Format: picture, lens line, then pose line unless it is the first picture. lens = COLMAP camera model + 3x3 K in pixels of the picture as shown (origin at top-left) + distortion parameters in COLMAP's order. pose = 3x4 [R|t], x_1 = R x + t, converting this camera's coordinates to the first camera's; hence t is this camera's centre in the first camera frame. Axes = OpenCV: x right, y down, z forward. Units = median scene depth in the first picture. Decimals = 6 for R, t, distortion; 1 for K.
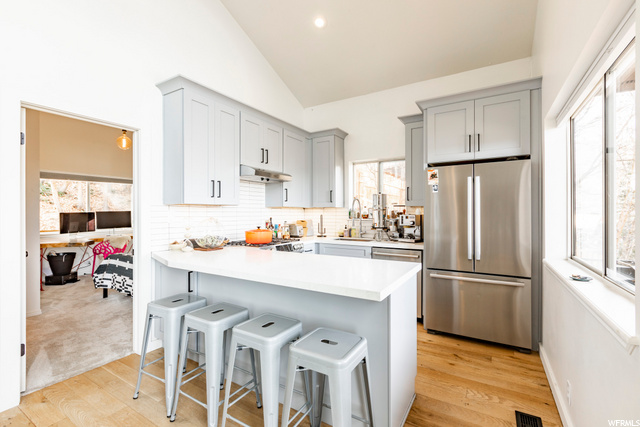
lens RADIAL K [[284.5, 0, 318.8], [0, 284.5, 213.1], [0, 0, 1]] dist [0.001398, -0.000531]
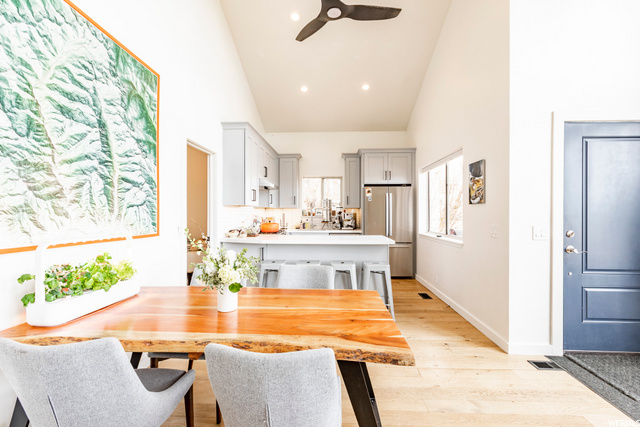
lens RADIAL K [[284.5, 0, 318.8], [0, 284.5, 213.1], [0, 0, 1]] dist [0.001398, -0.000531]
pose [[0.880768, 0.000080, 0.473549, -0.563205], [-0.000605, 0.999999, 0.000956, 0.004291], [-0.473548, -0.001128, 0.880767, -0.343569]]
